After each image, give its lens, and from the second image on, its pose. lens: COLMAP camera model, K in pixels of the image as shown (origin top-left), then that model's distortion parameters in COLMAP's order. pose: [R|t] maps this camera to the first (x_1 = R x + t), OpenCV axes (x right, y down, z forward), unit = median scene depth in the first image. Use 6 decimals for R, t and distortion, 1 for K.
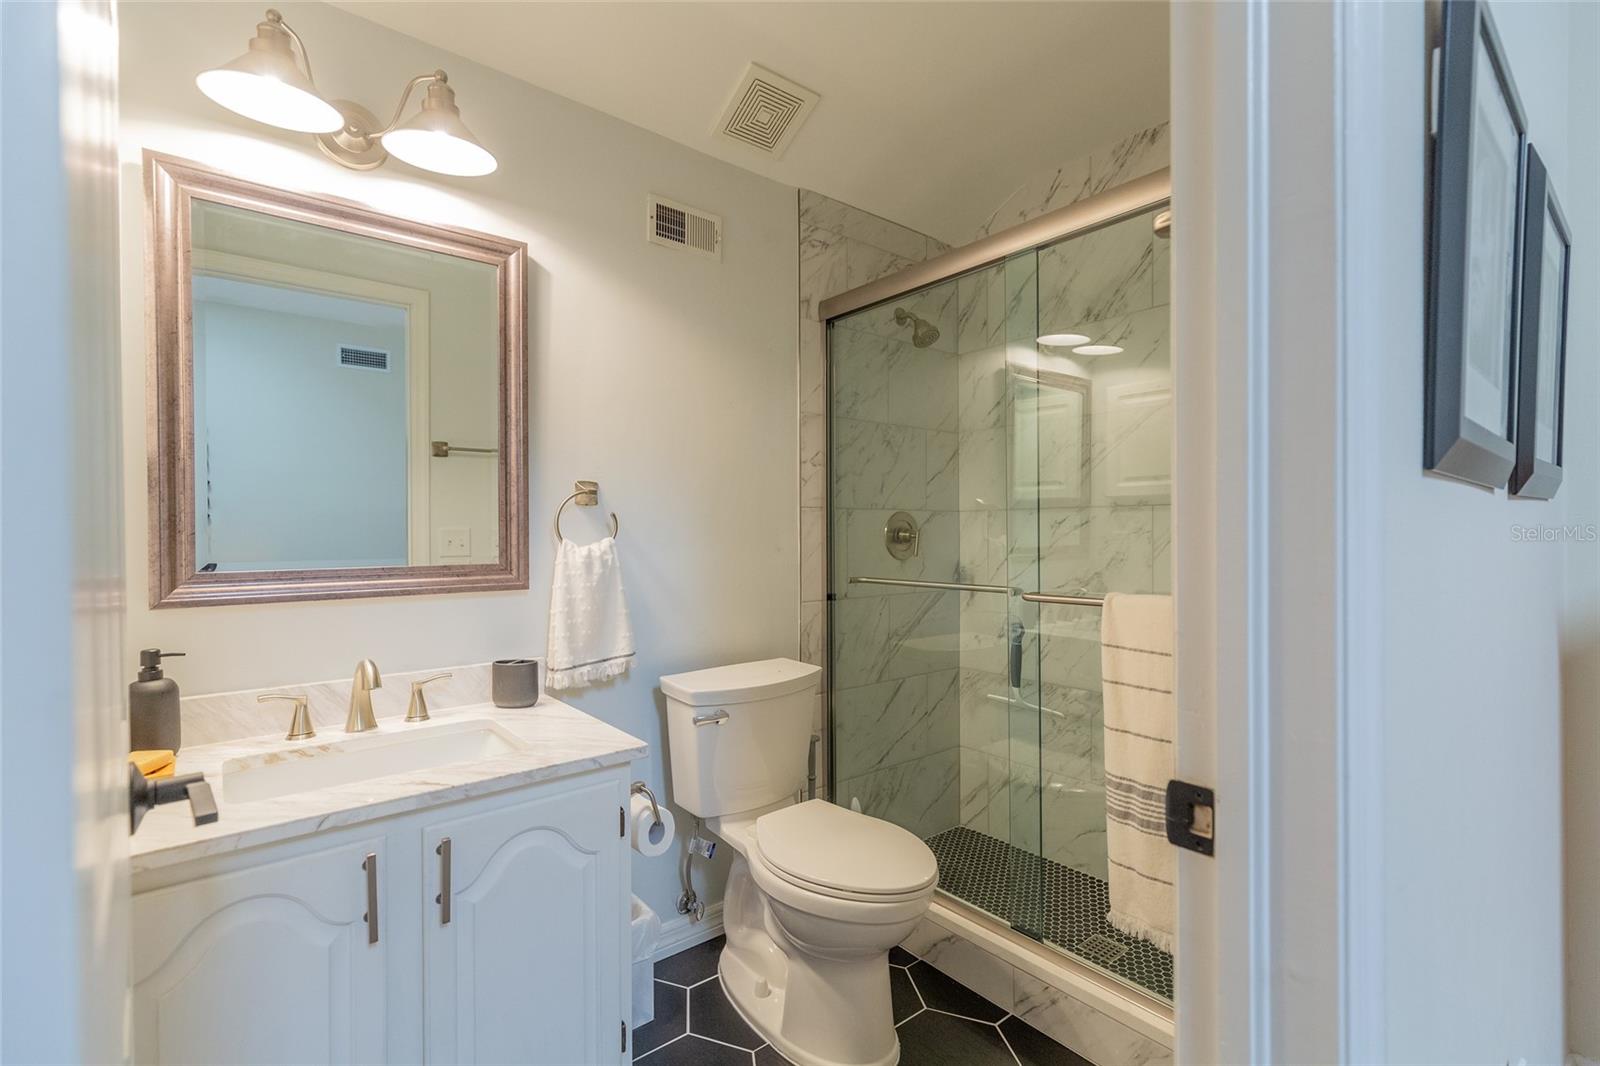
lens RADIAL K [[717.7, 0, 798.1], [0, 717.7, 531.7], [0, 0, 1]] dist [0.007348, -0.000607]
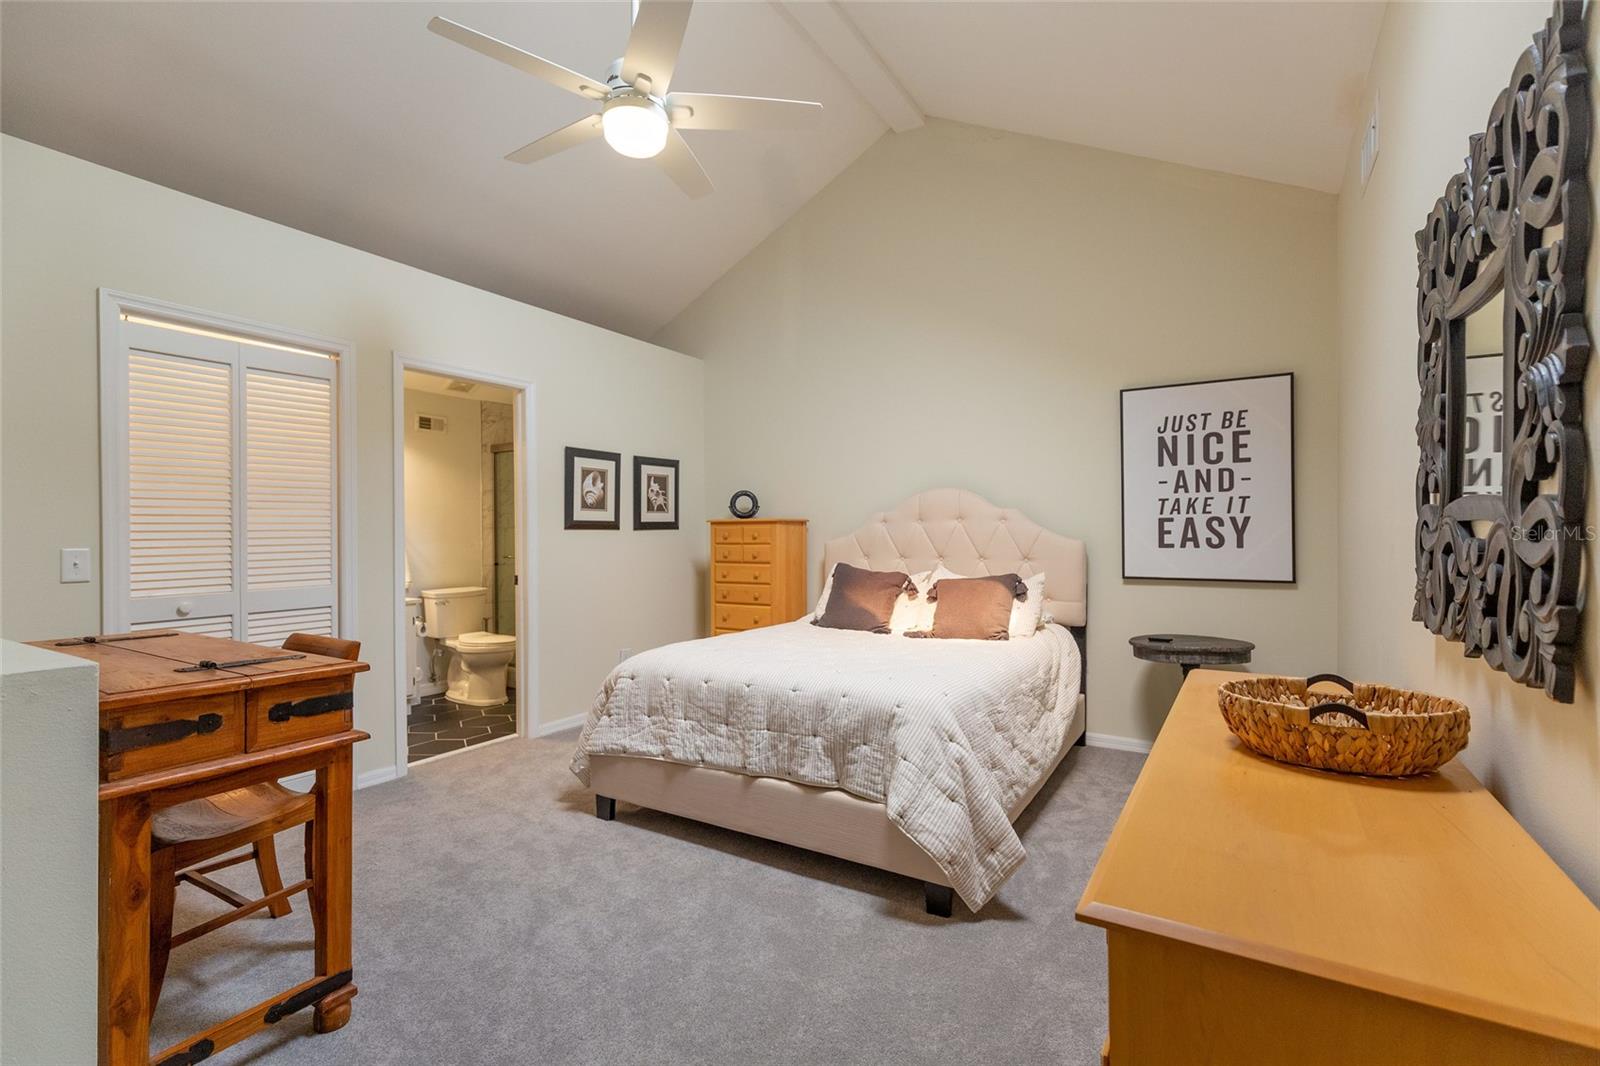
lens RADIAL K [[717.7, 0, 806.0], [0, 717.7, 532.9], [0, 0, 1]] dist [0.007348, -0.000607]
pose [[0.941450, -0.002878, 0.337141, 0.251441], [0.008227, 0.999862, -0.014436, 0.033280], [-0.337053, 0.016365, 0.941343, -1.974475]]
